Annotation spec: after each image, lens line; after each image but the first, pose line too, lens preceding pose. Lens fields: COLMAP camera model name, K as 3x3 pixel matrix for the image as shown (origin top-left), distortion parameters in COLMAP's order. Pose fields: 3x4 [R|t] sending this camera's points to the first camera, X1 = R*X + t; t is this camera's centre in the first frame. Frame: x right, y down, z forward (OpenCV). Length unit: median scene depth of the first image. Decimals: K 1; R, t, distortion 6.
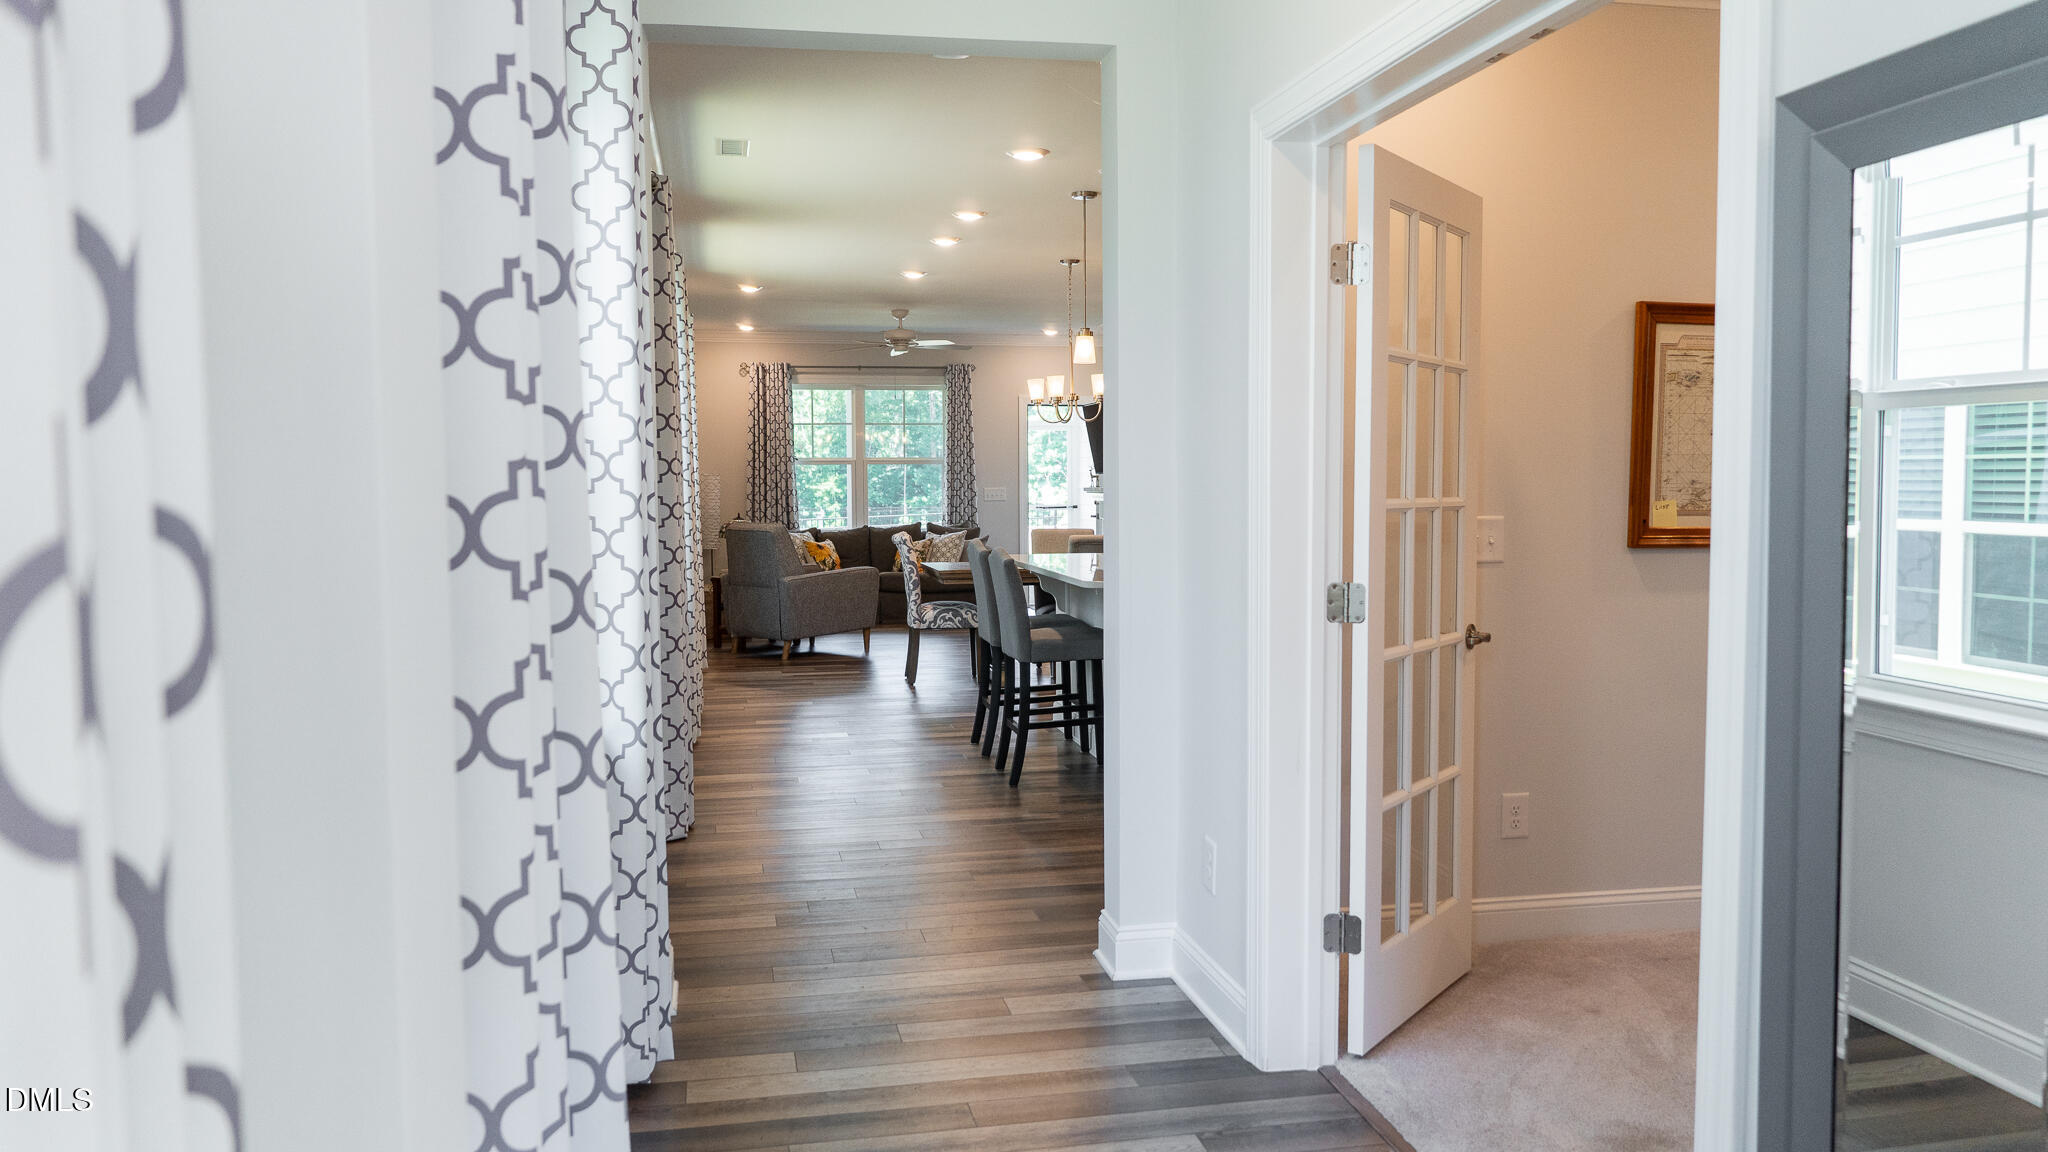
lens RADIAL K [[1541.5, 0, 1020.7], [0, 1541.5, 579.4], [0, 0, 1]] dist [-0.005376, -0.009445]
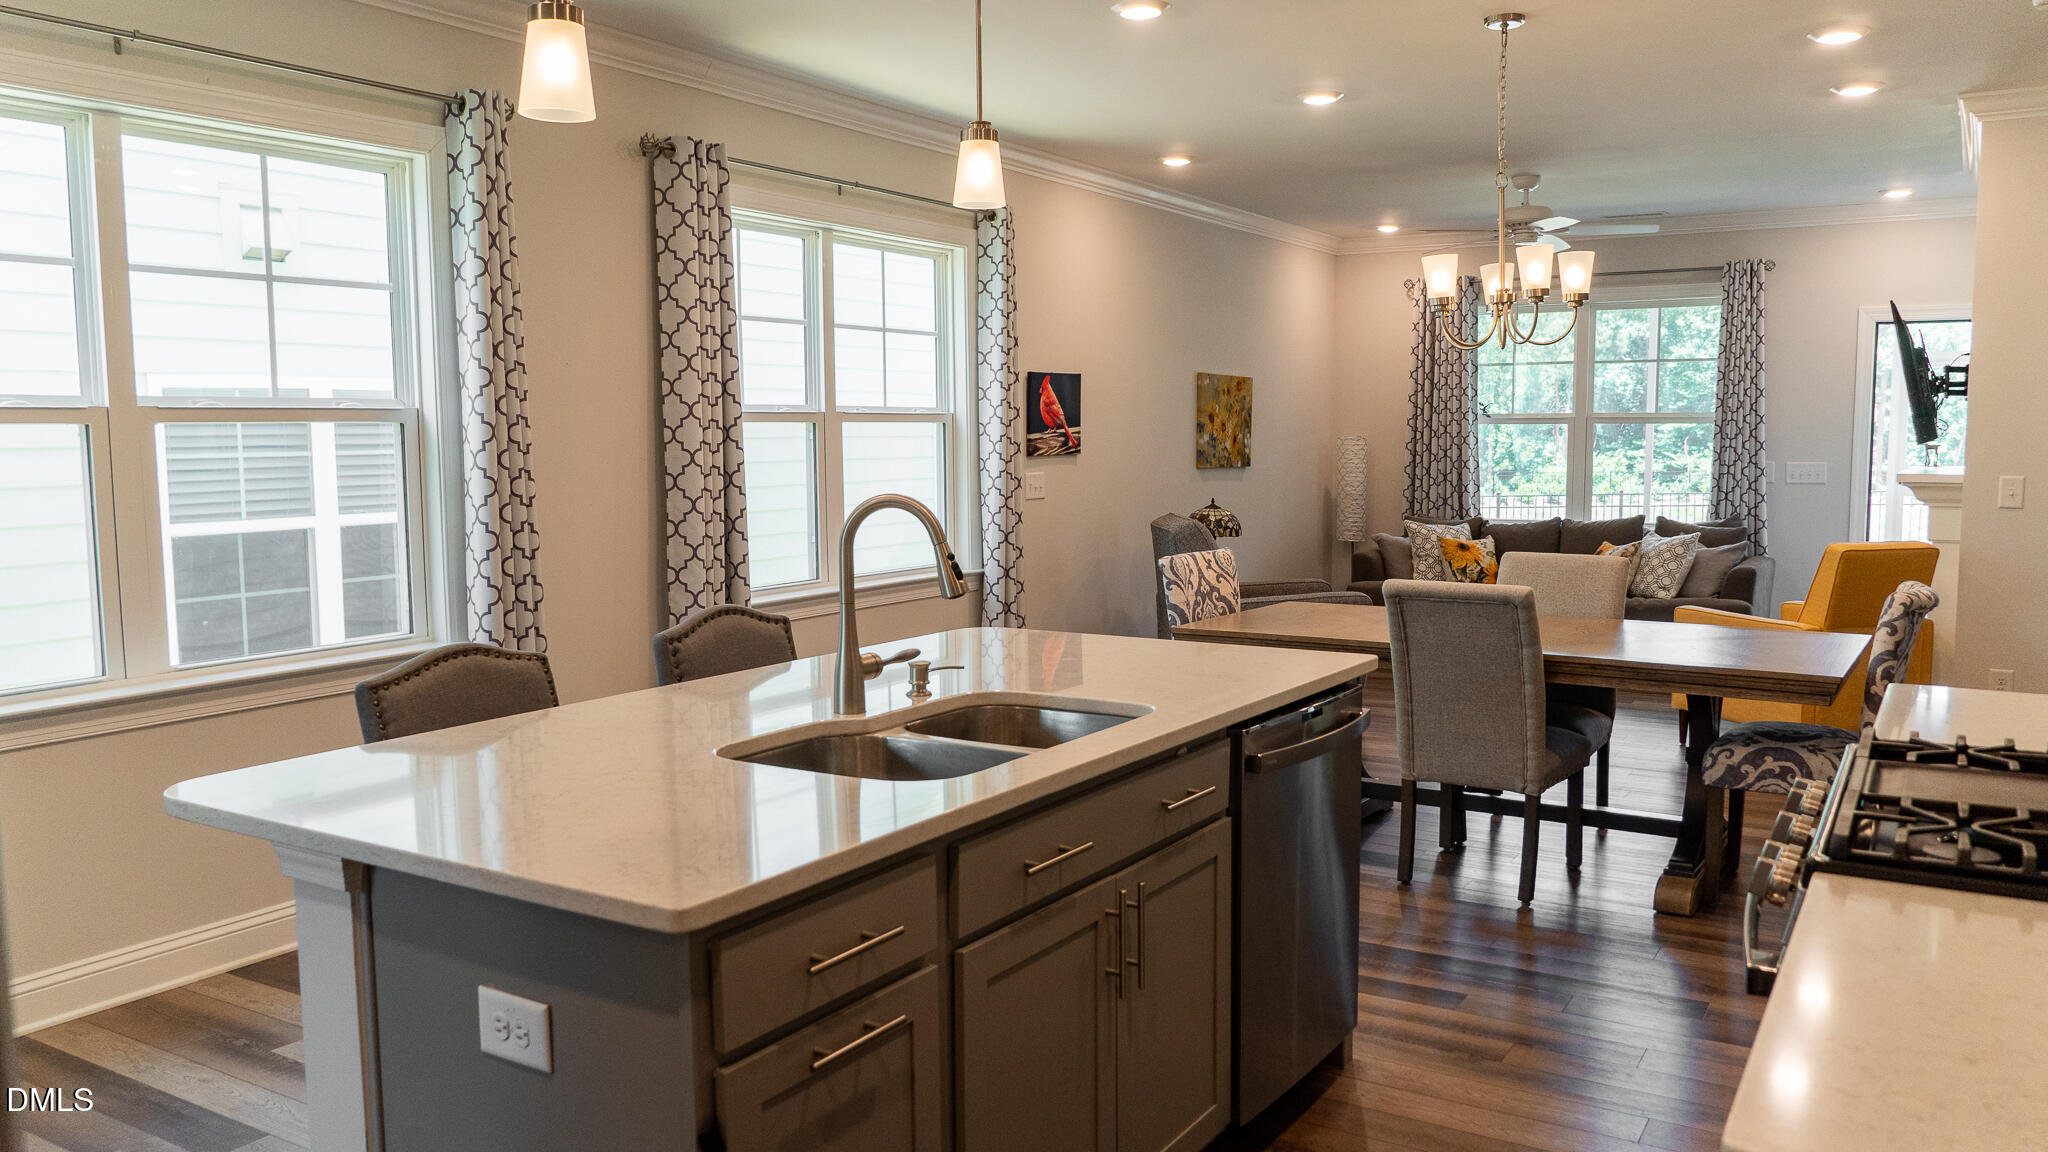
lens RADIAL K [[1541.5, 0, 1016.2], [0, 1541.5, 584.6], [0, 0, 1]] dist [-0.005376, -0.009445]
pose [[0.729799, 0.071365, -0.679927, 0.200492], [-0.047510, 0.997426, 0.053696, -0.033671], [0.682009, -0.006884, 0.731311, 0.399311]]
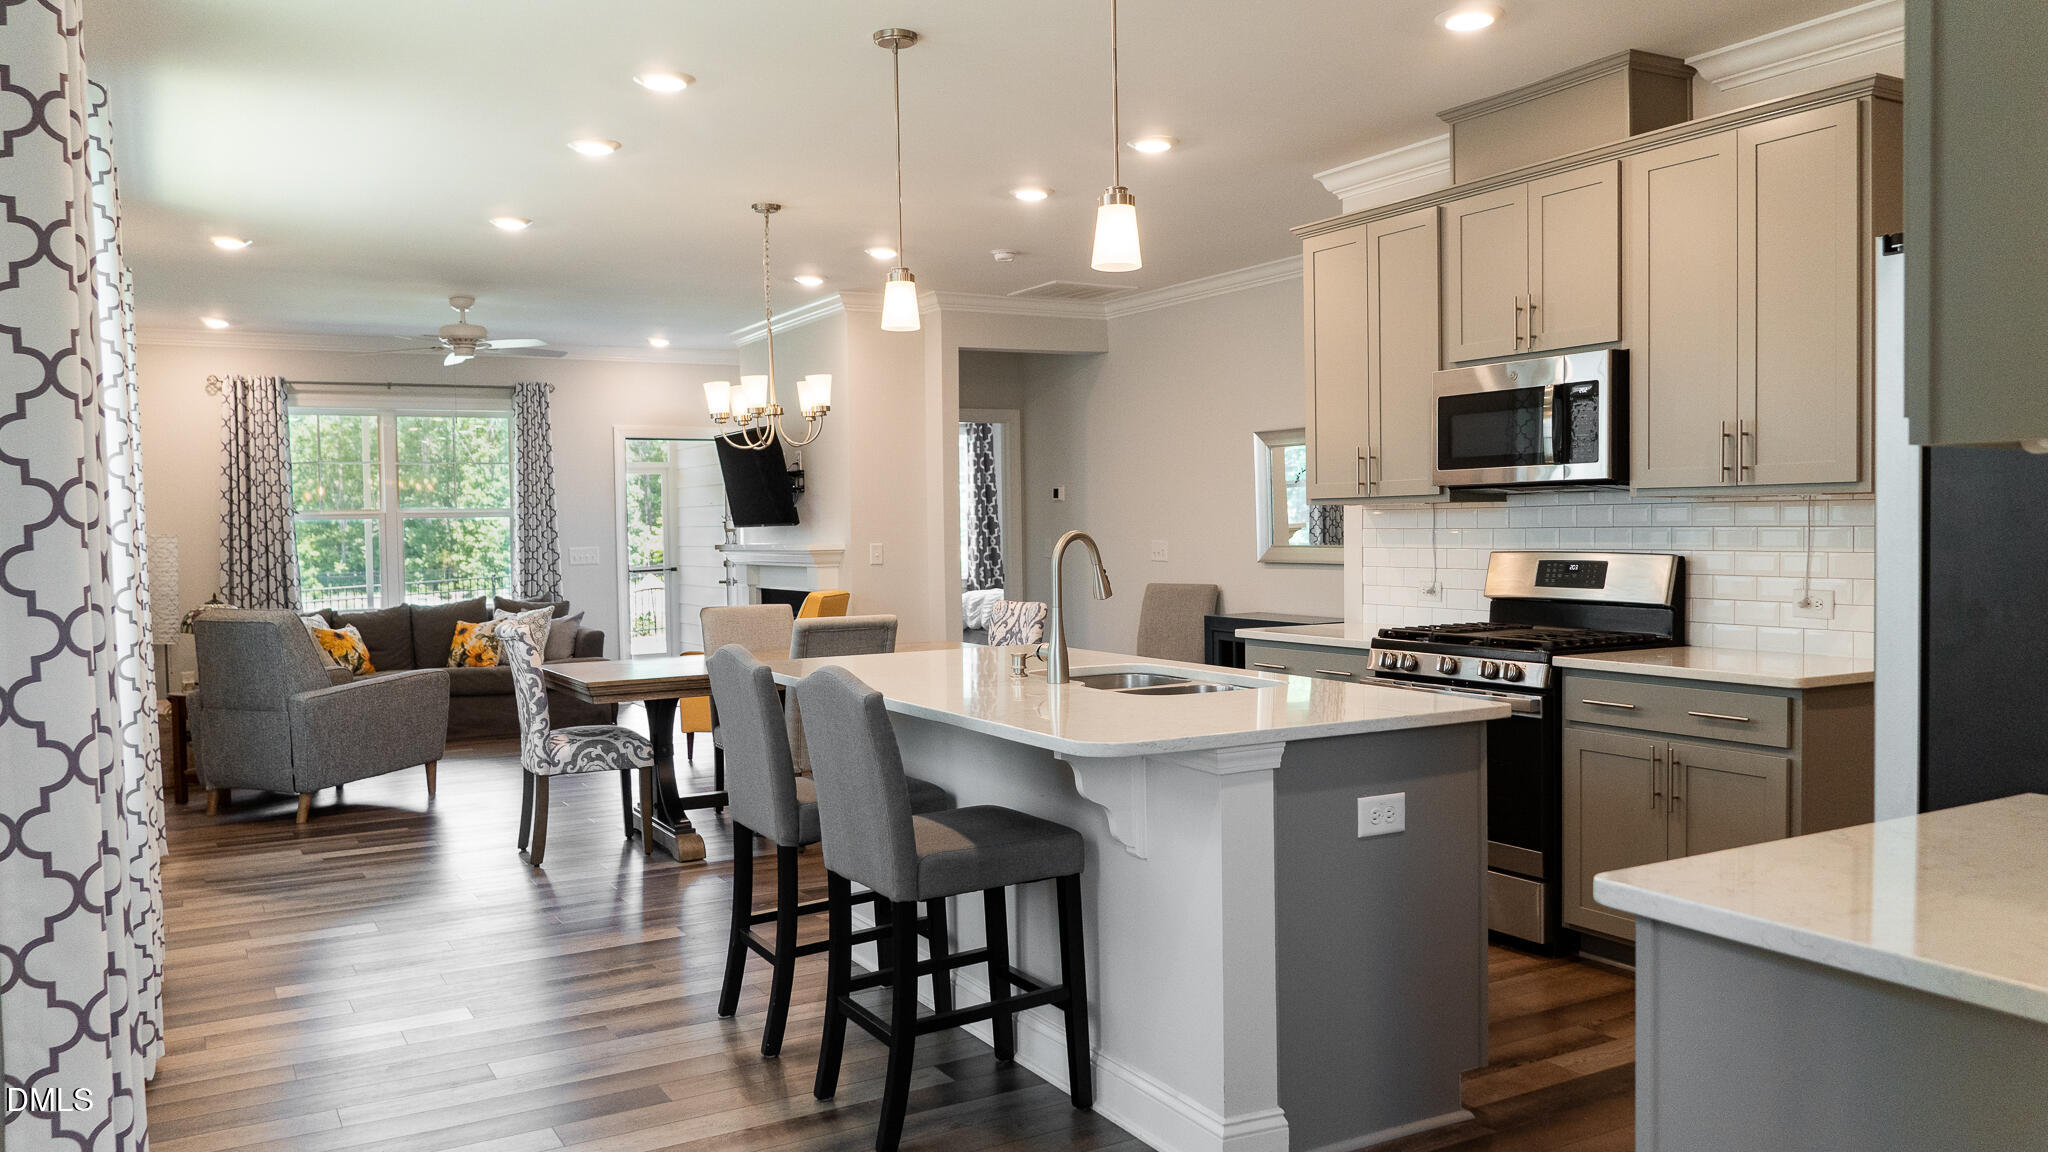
lens RADIAL K [[1541.5, 0, 1022.6], [0, 1541.5, 572.4], [0, 0, 1]] dist [-0.005376, -0.009445]
pose [[0.950369, -0.024038, 0.310195, -0.054582], [0.036388, 0.998756, -0.034086, -0.015896], [-0.308990, 0.043682, 0.950062, 0.253538]]
